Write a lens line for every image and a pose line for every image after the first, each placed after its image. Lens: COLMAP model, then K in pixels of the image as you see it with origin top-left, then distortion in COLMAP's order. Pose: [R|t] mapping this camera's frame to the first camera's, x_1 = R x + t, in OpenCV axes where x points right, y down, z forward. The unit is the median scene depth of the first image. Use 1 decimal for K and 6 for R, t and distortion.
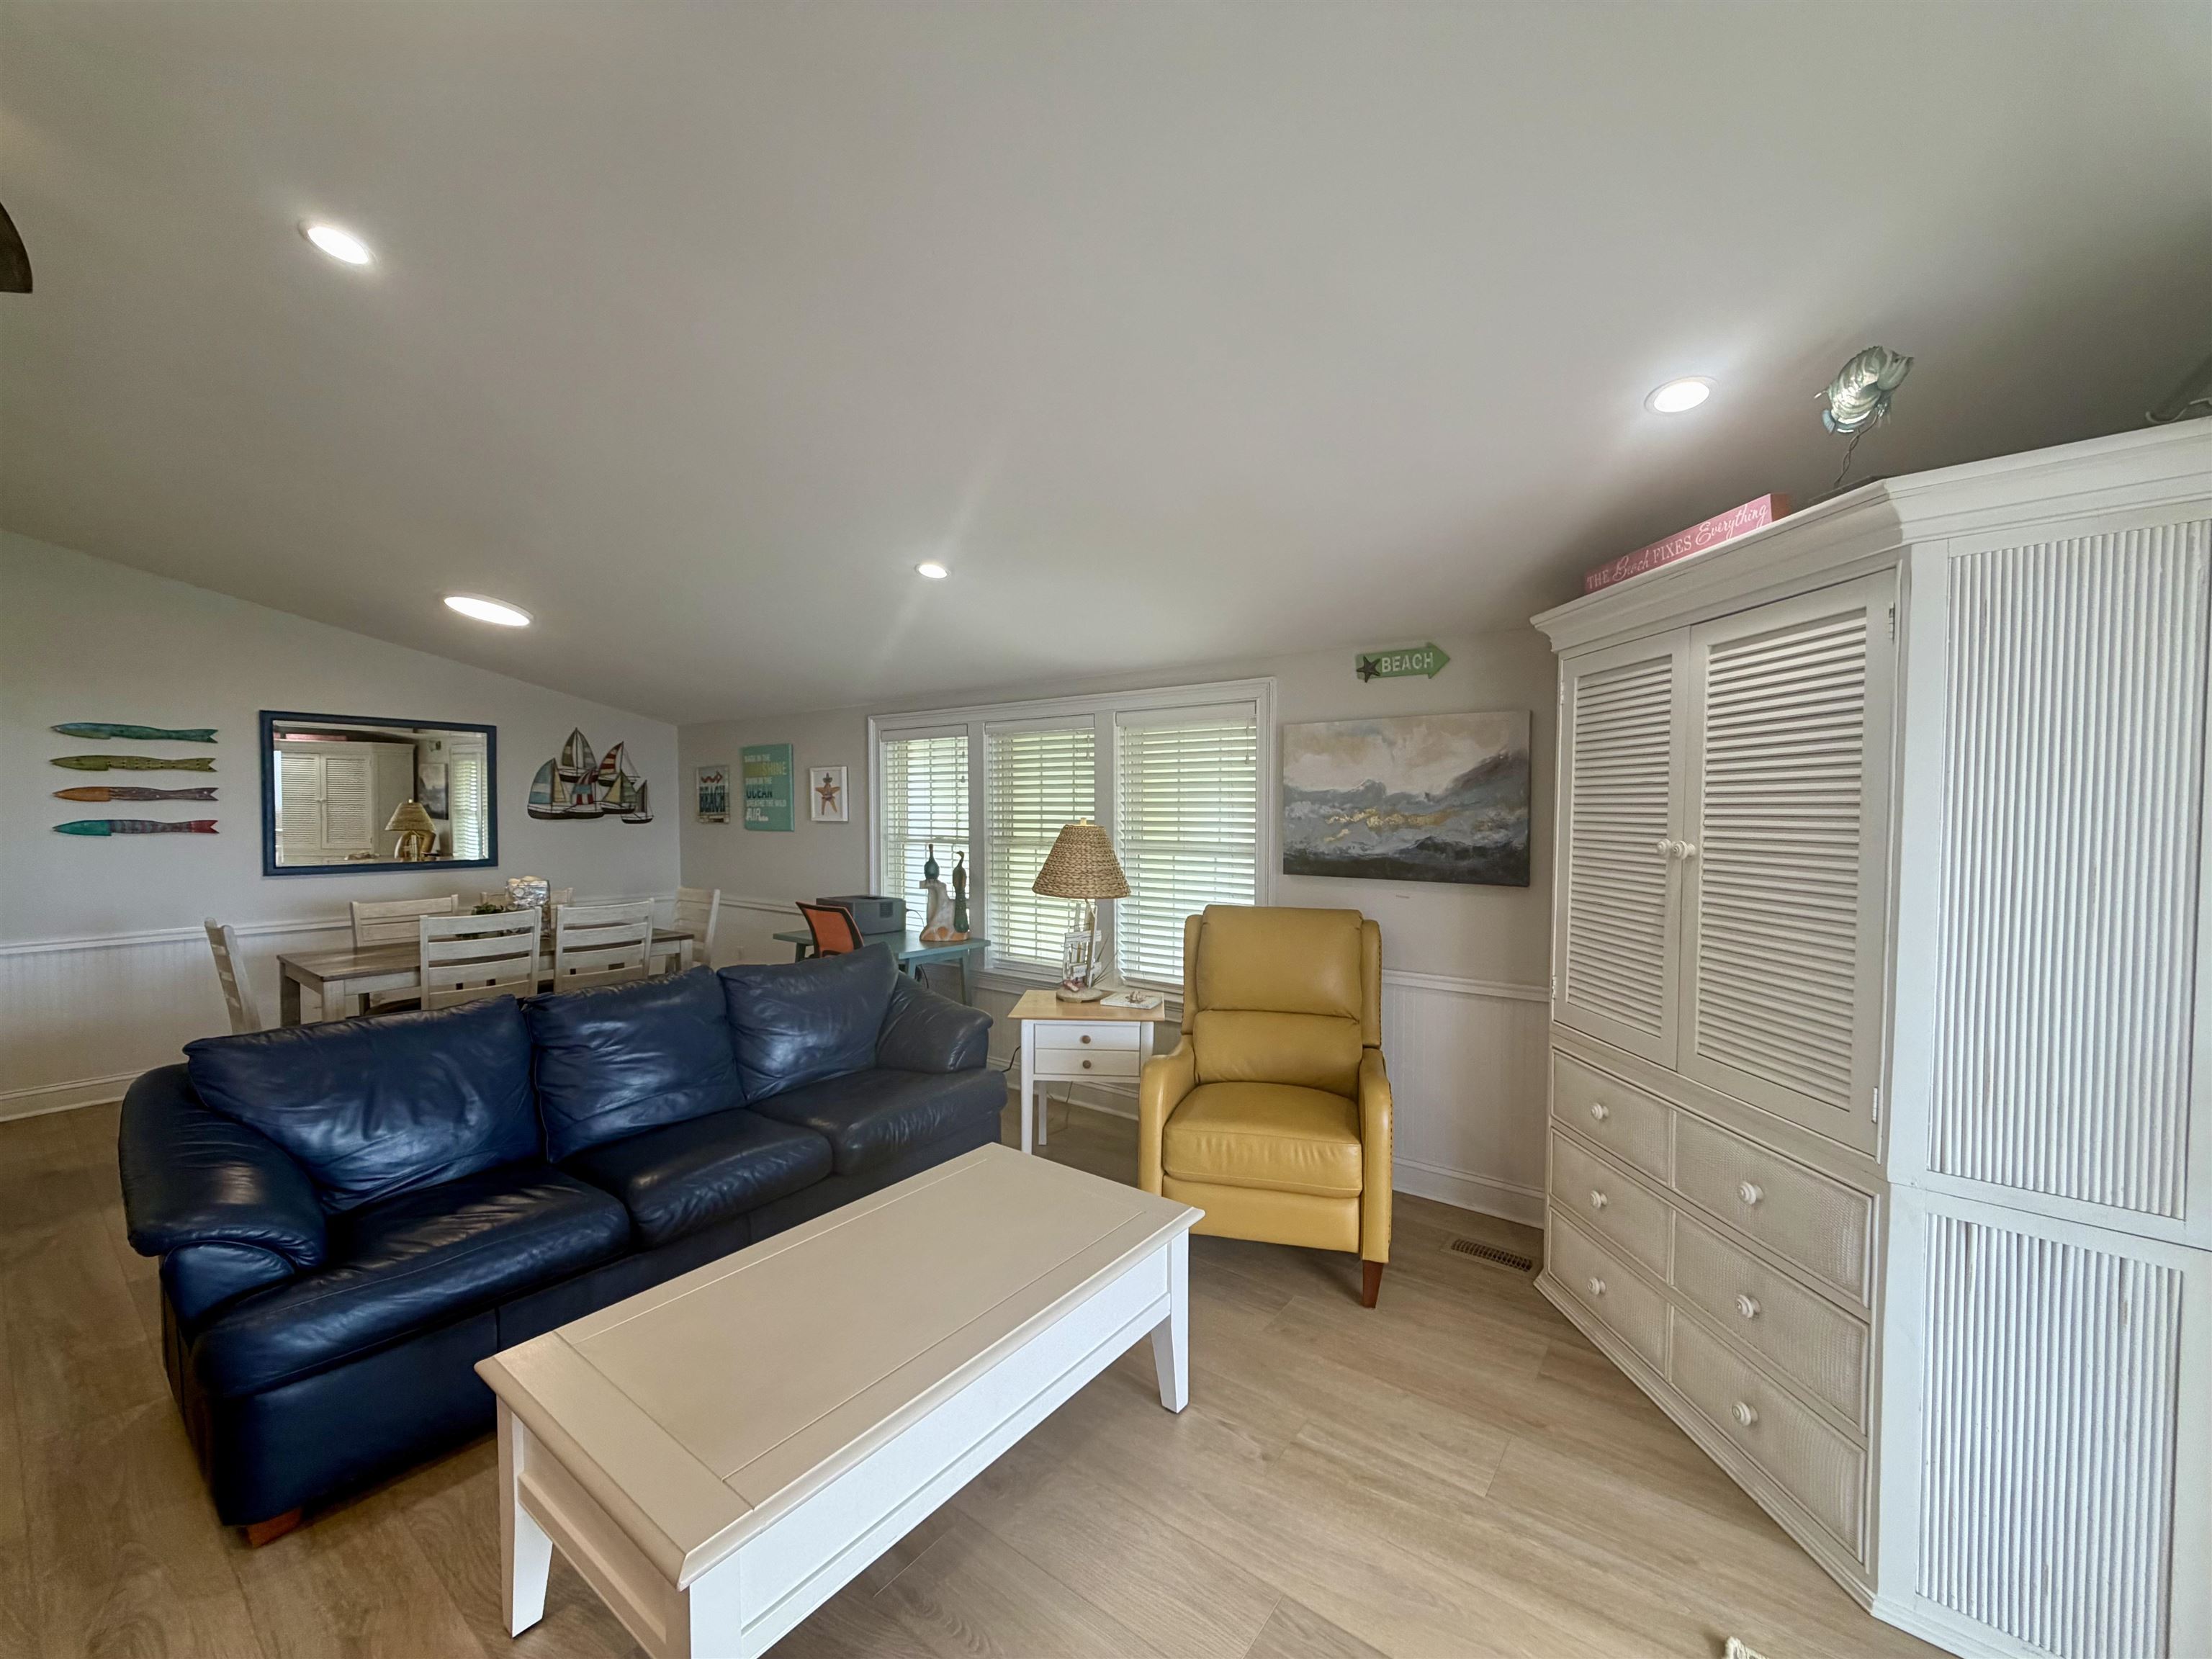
lens RADIAL K [[879.1, 0, 1101.3], [0, 879.1, 833.7], [0, 0, 1]] dist [0.000363, -0.000064]
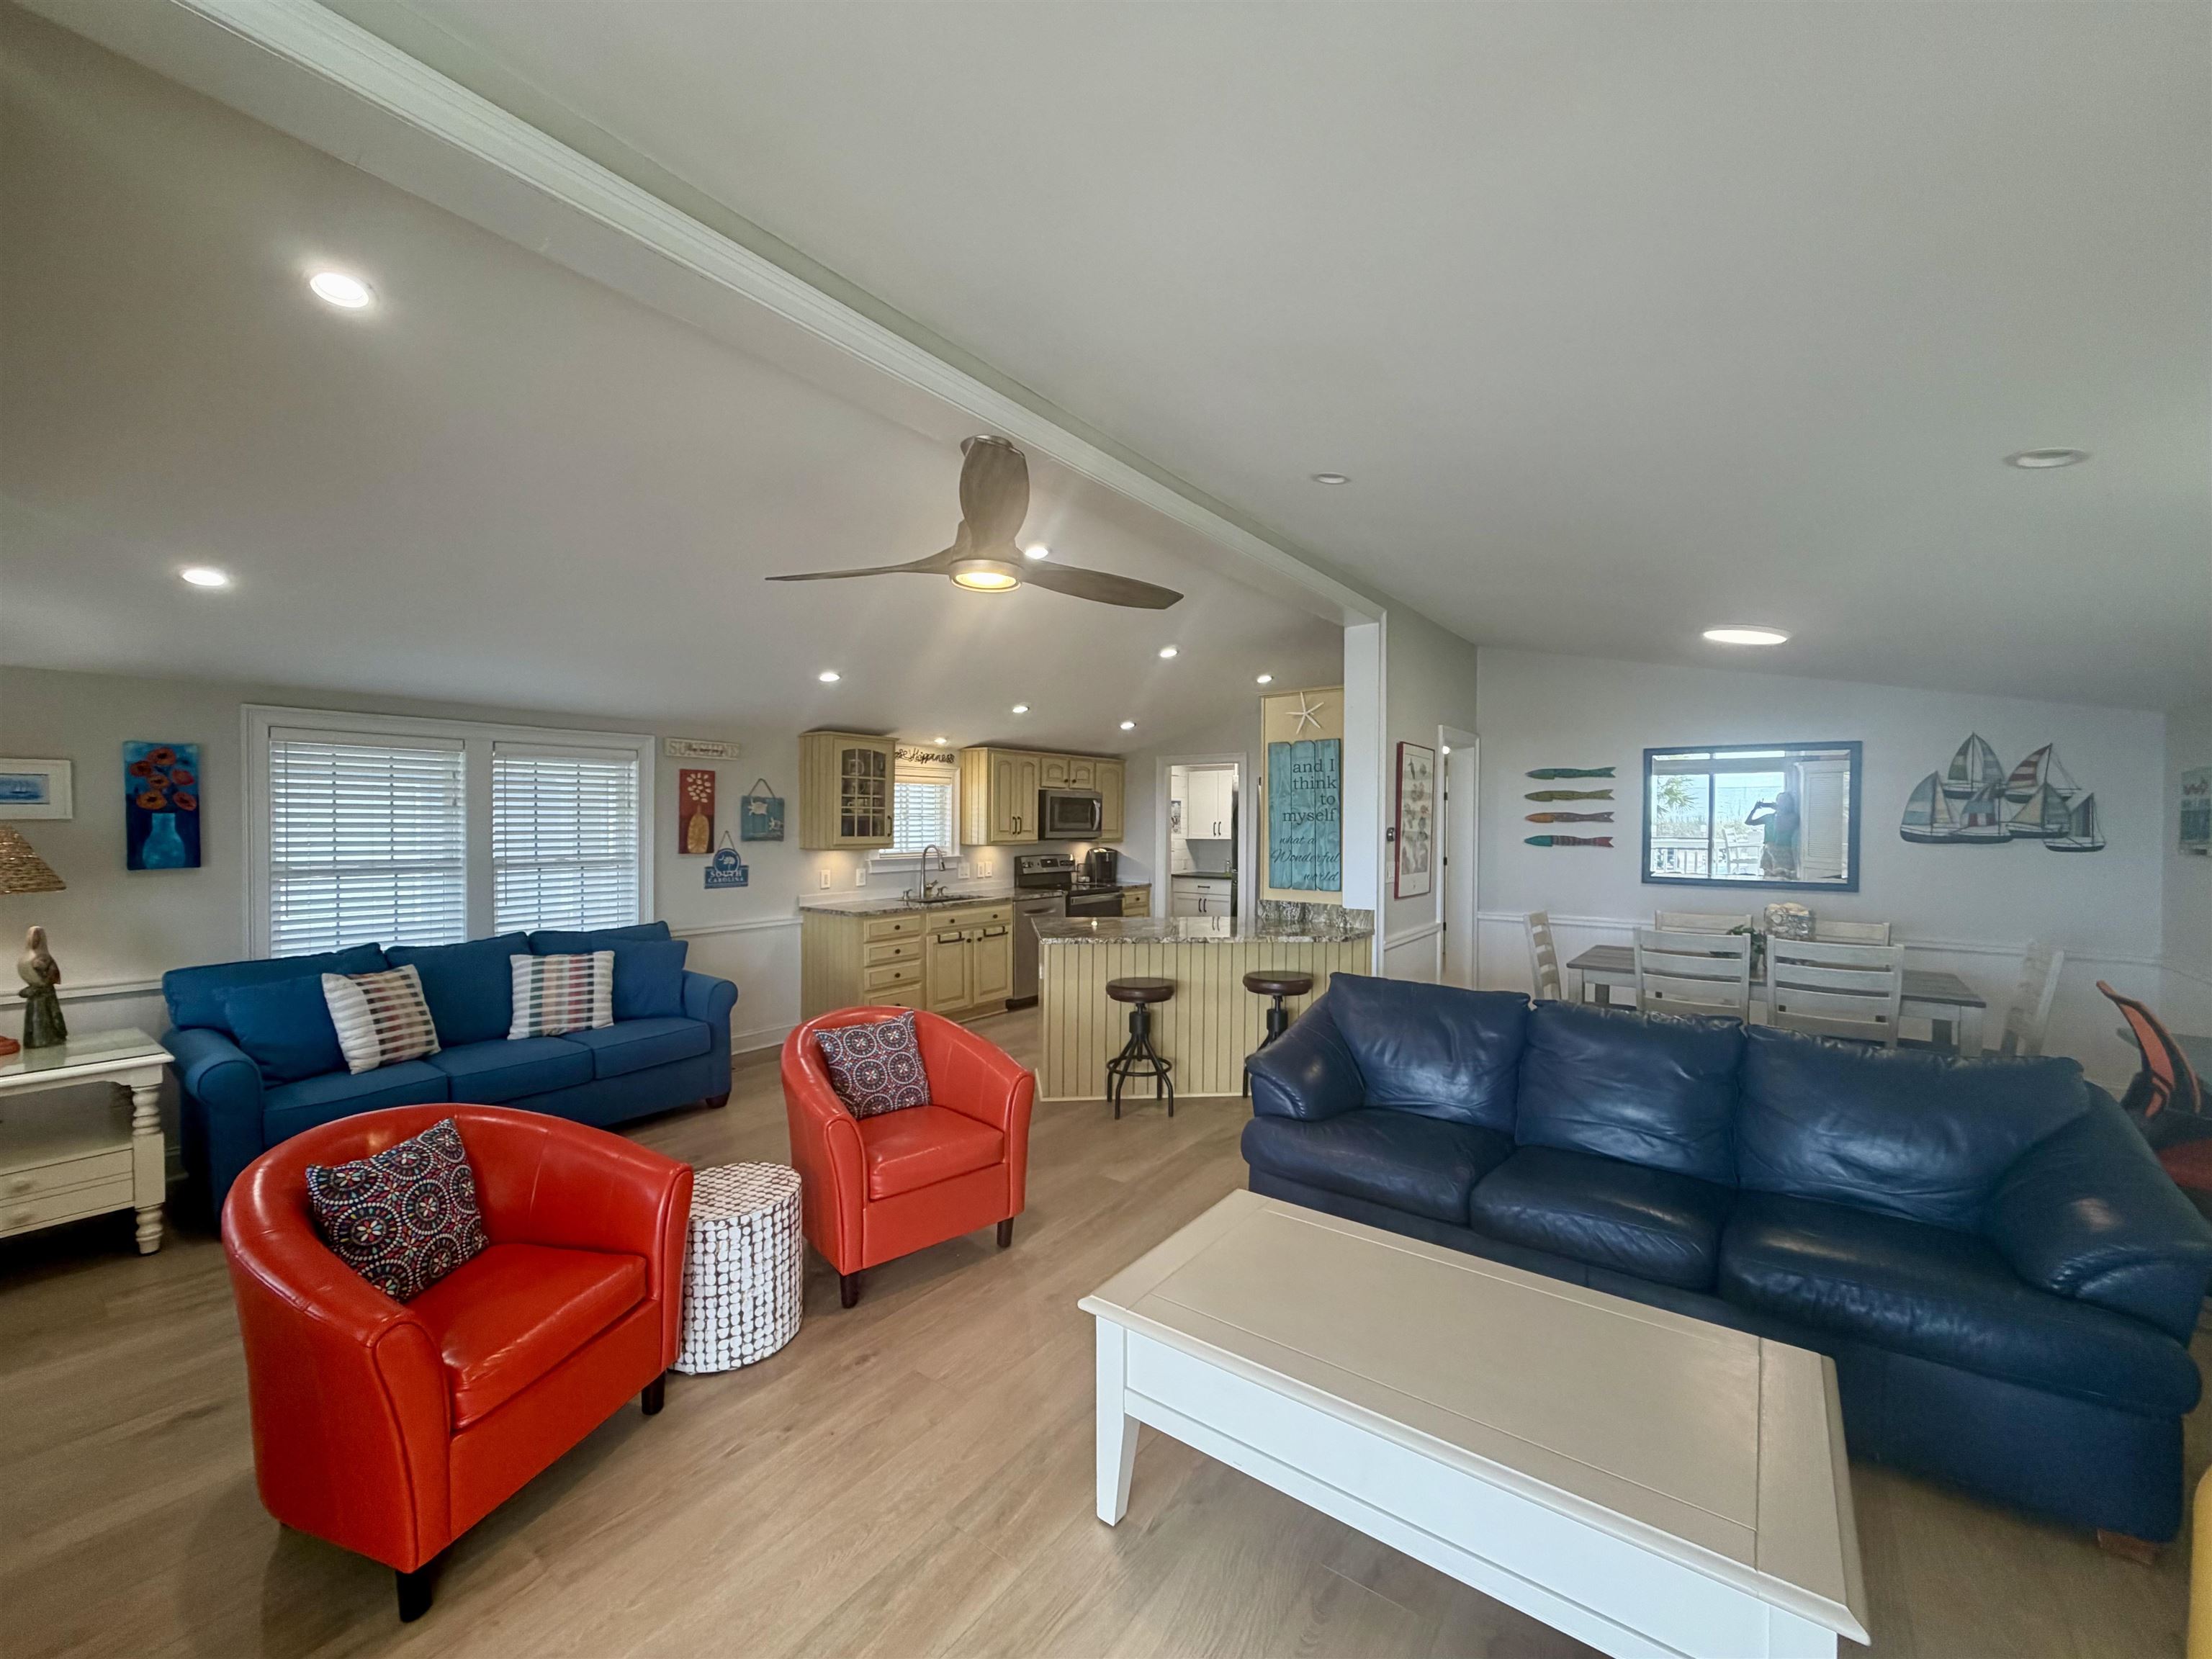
lens RADIAL K [[879.1, 0, 1101.3], [0, 879.1, 833.7], [0, 0, 1]] dist [0.000363, -0.000064]
pose [[0.008252, 0.017555, -0.999812, 0.277640], [-0.031510, 0.999354, 0.017287, -0.018529], [0.999469, 0.031361, 0.008800, 0.231287]]
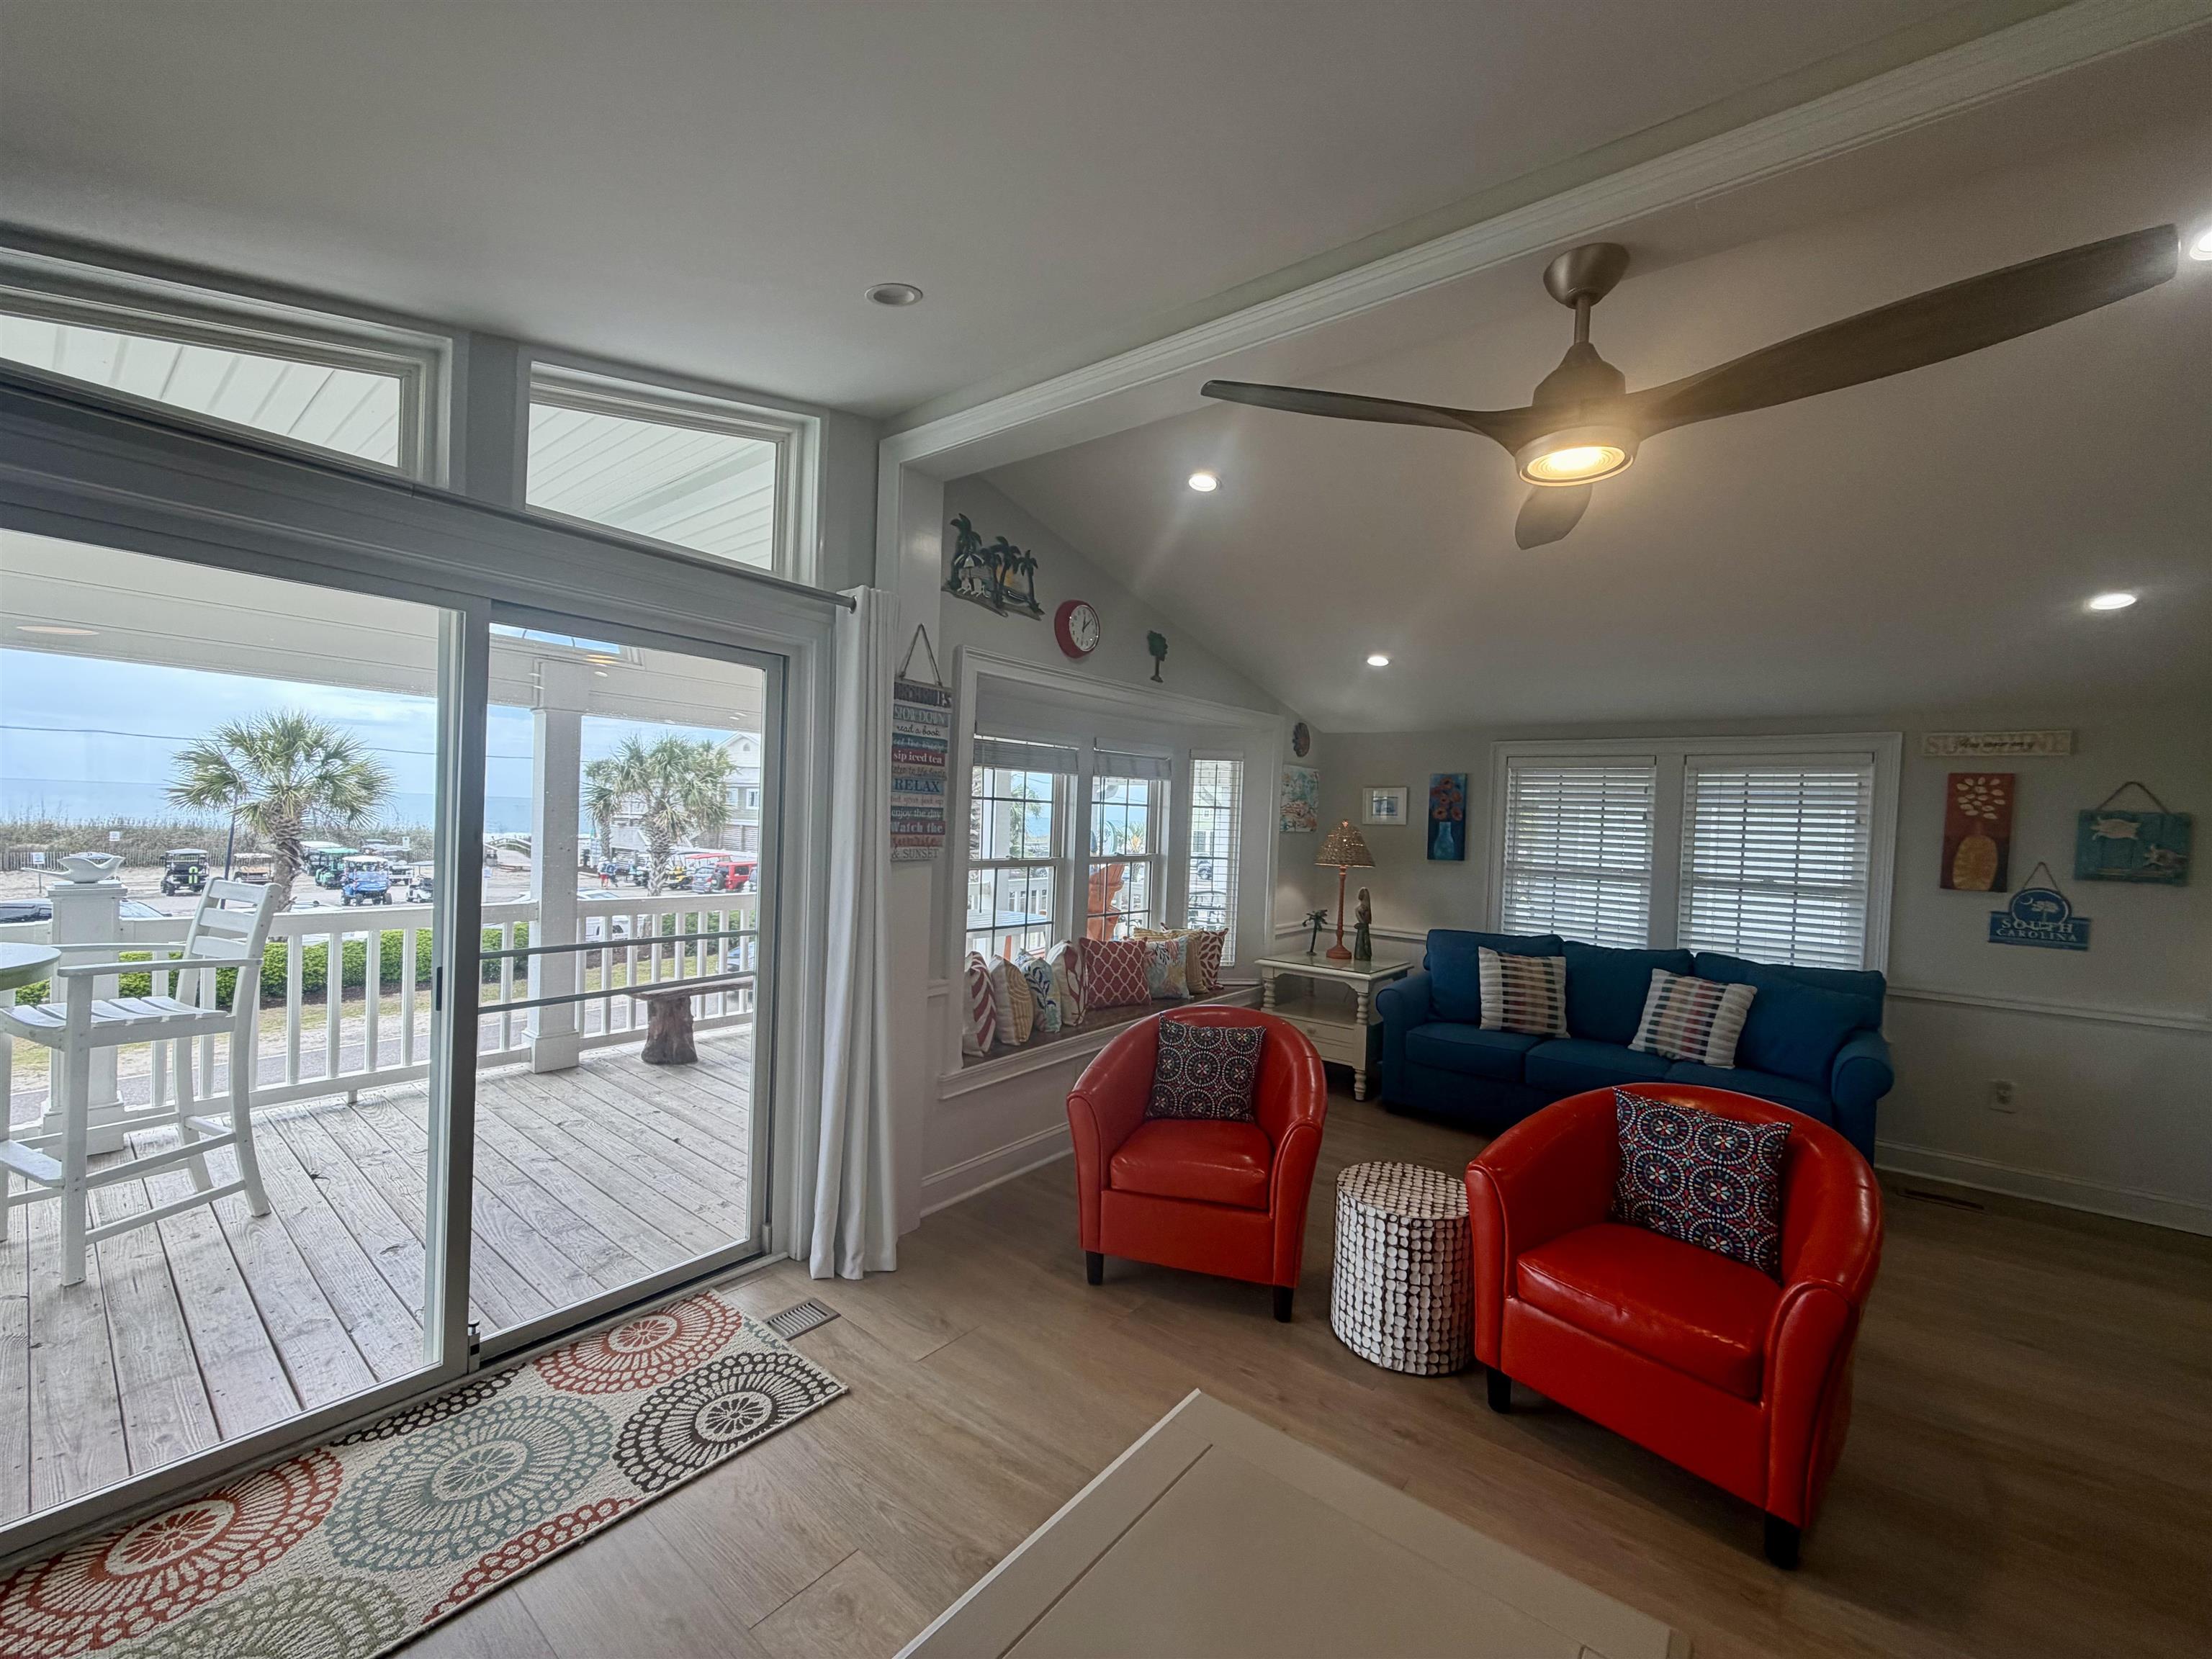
lens RADIAL K [[879.1, 0, 1101.3], [0, 879.1, 833.7], [0, 0, 1]] dist [0.000363, -0.000064]
pose [[-0.999186, -0.036581, 0.017016, -0.073674], [-0.035815, 0.998418, 0.043356, -0.015398], [-0.018576, 0.042711, -0.998915, 0.539859]]
